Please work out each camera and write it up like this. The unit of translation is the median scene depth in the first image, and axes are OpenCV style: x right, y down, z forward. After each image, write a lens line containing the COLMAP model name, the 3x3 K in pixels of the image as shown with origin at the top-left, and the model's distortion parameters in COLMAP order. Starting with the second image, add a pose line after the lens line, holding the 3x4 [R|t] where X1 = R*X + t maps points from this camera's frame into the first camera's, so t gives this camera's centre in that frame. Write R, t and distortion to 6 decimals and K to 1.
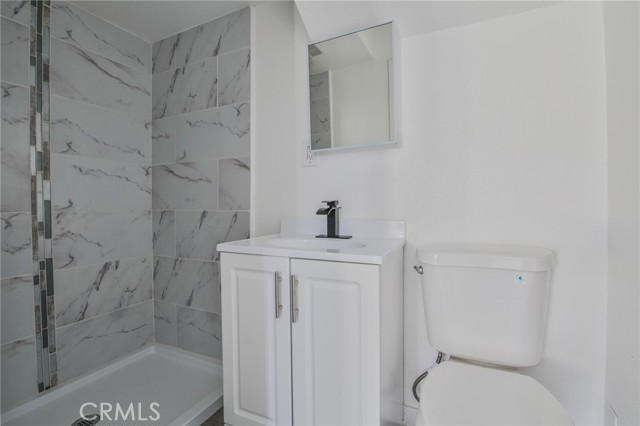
lens RADIAL K [[292.6, 0, 320.0], [0, 292.6, 211.1], [0, 0, 1]] dist [-0.005778, -0.007098]
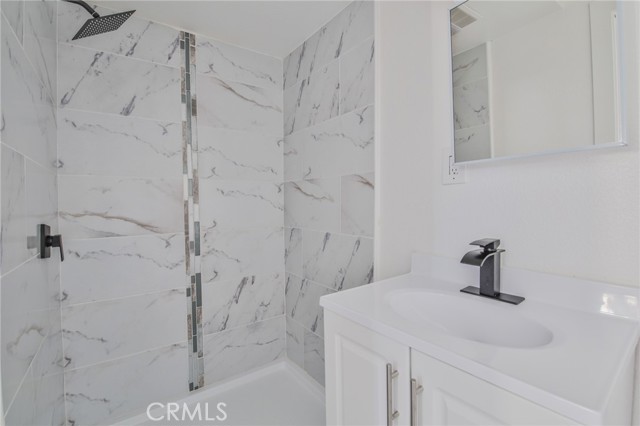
lens RADIAL K [[292.6, 0, 322.0], [0, 292.6, 209.7], [0, 0, 1]] dist [-0.005778, -0.007098]
pose [[0.882905, 0.007823, -0.469486, 0.015777], [-0.002207, 0.999919, 0.012510, -0.093578], [0.469546, -0.010009, 0.882851, 0.217812]]
